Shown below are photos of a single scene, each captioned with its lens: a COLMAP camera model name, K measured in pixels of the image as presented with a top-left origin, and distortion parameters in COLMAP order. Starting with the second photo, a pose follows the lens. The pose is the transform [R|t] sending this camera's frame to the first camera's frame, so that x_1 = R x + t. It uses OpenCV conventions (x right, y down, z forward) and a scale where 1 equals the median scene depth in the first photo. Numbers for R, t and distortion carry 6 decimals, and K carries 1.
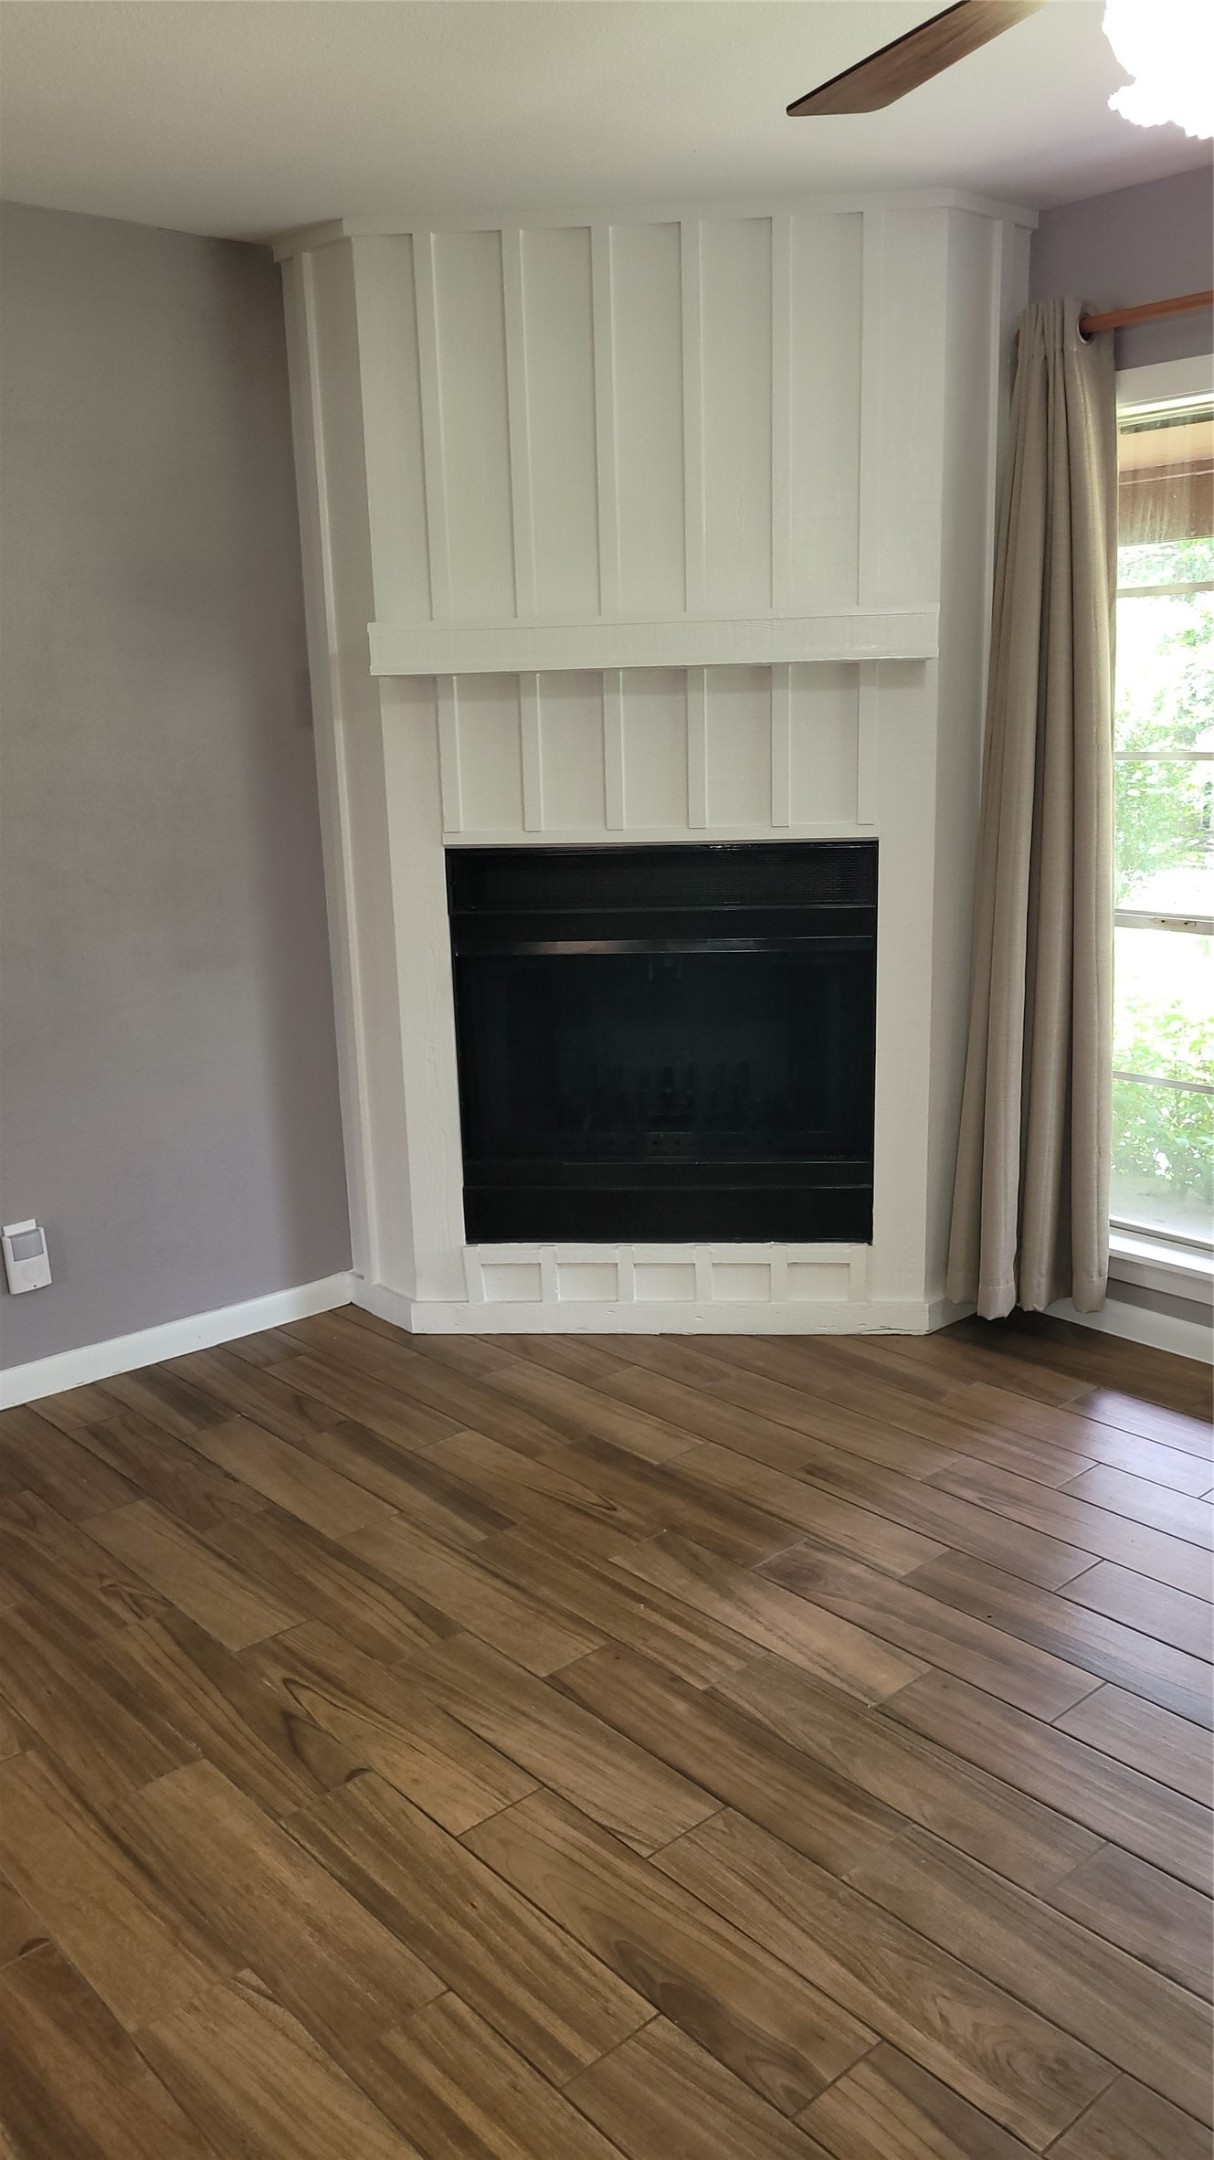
lens RADIAL K [[1614.3, 0, 606.4], [0, 1614.3, 1081.4], [0, 0, 1]] dist [0.007591, 0.000962]
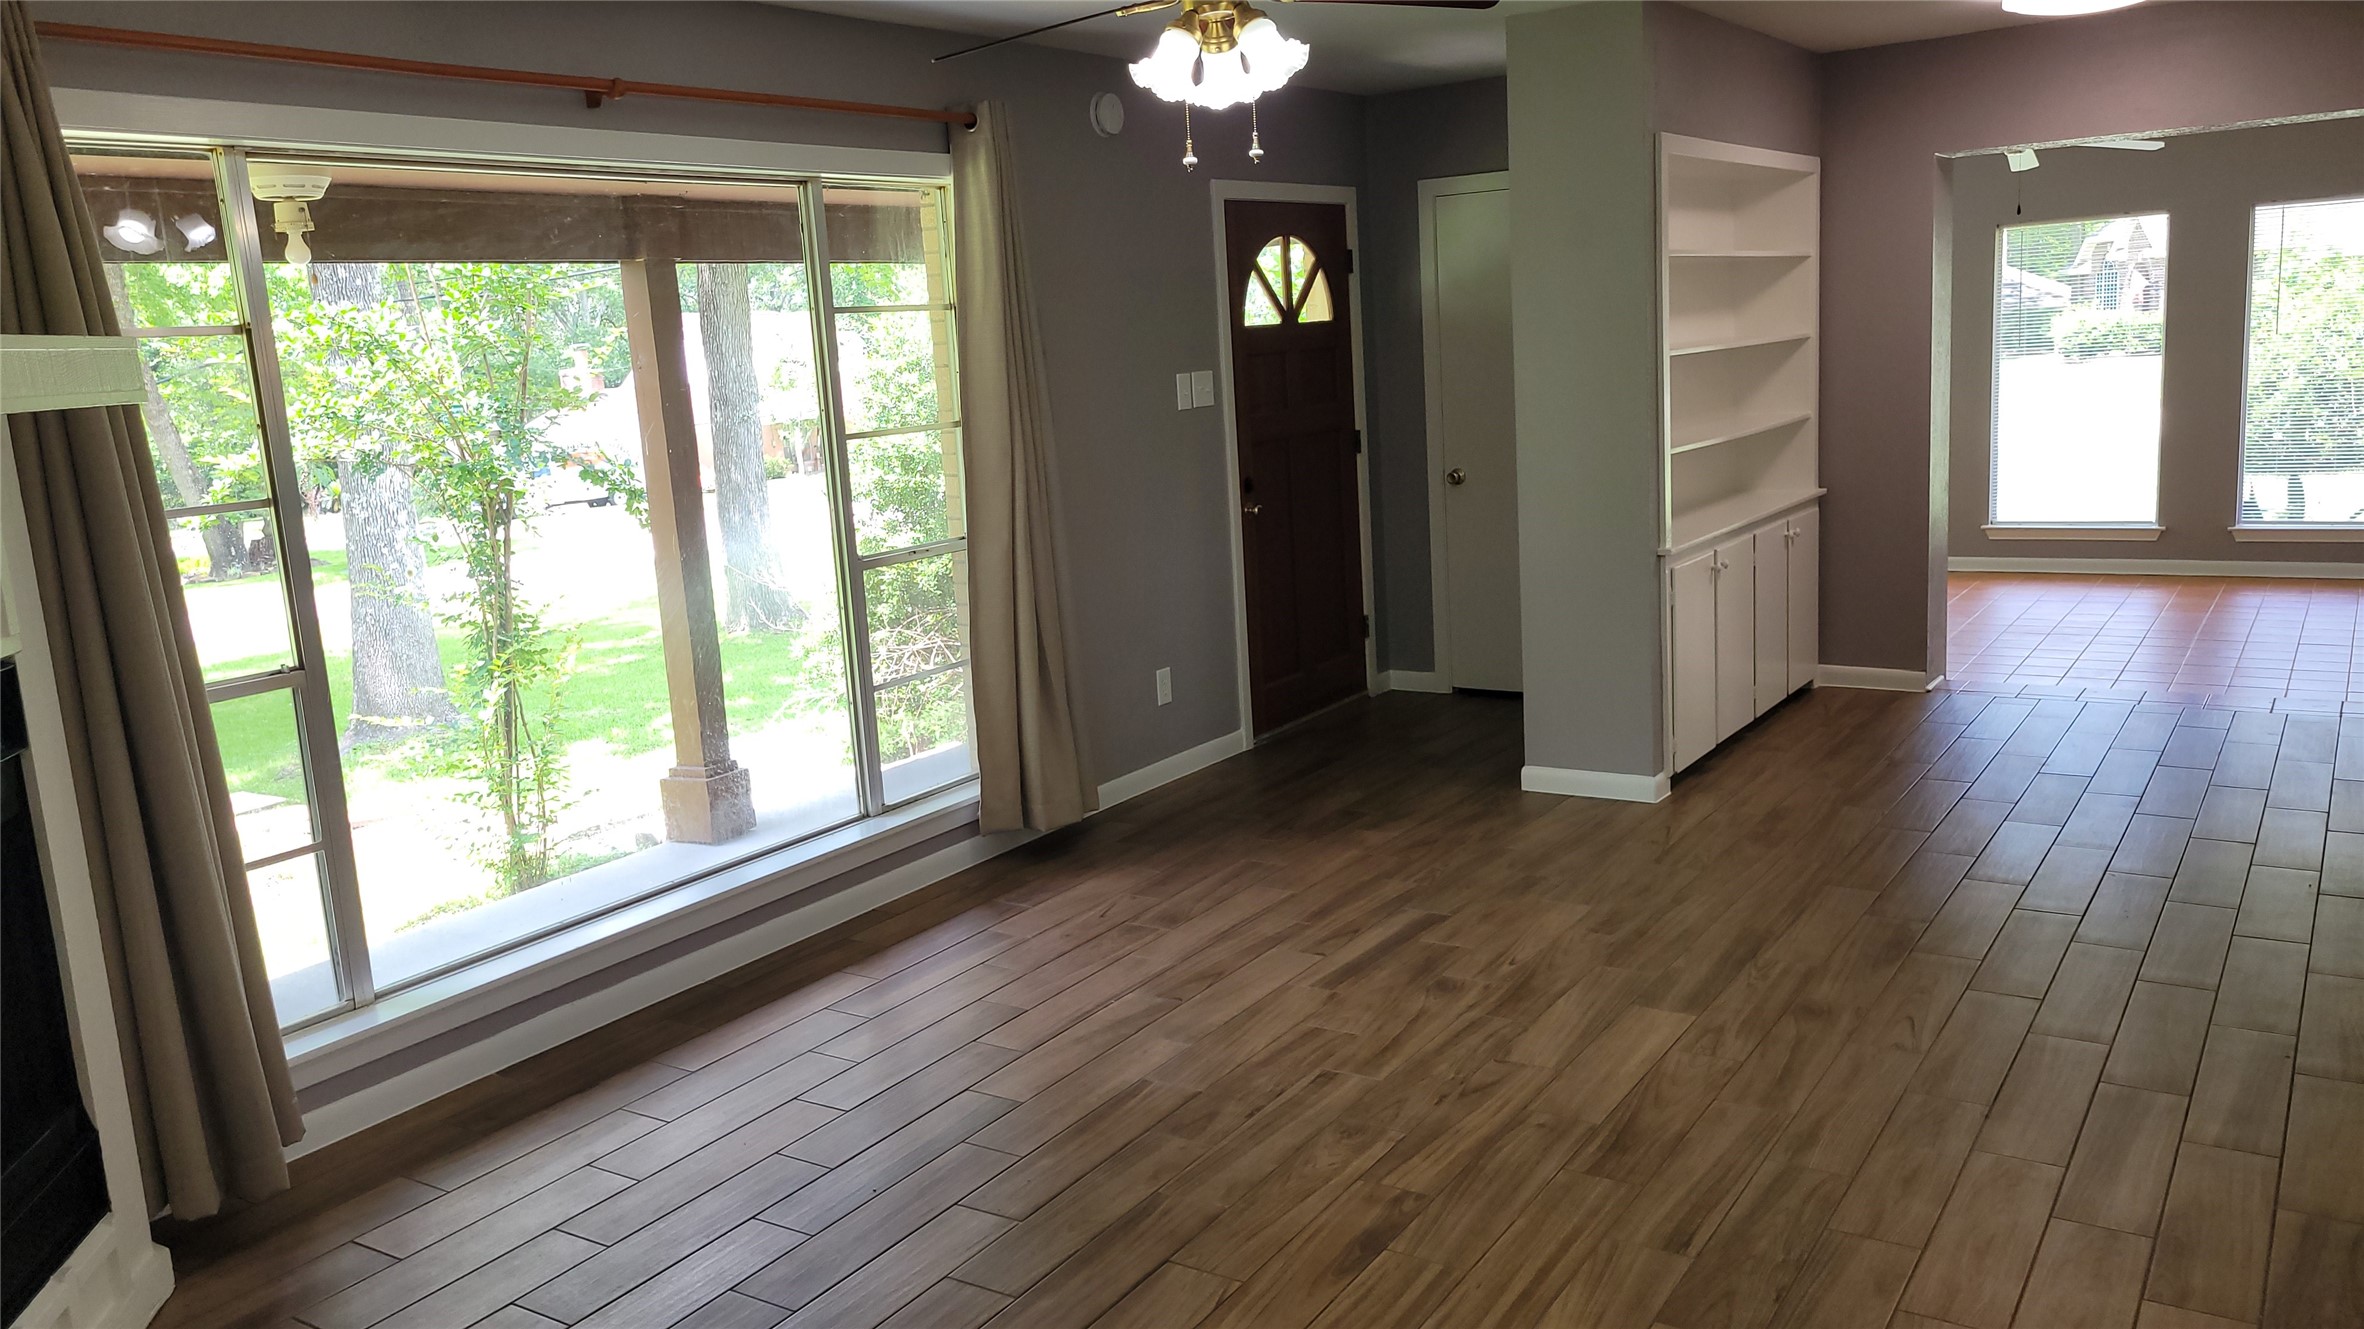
lens RADIAL K [[1766.8, 0, 1186.1], [0, 1766.8, 665.2], [0, 0, 1]] dist [0.007591, 0.000962]
pose [[-0.249217, -0.152999, 0.956286, -1.341670], [0.288007, 0.931057, 0.224019, -0.328593], [-0.924631, 0.331246, -0.187971, 1.249145]]
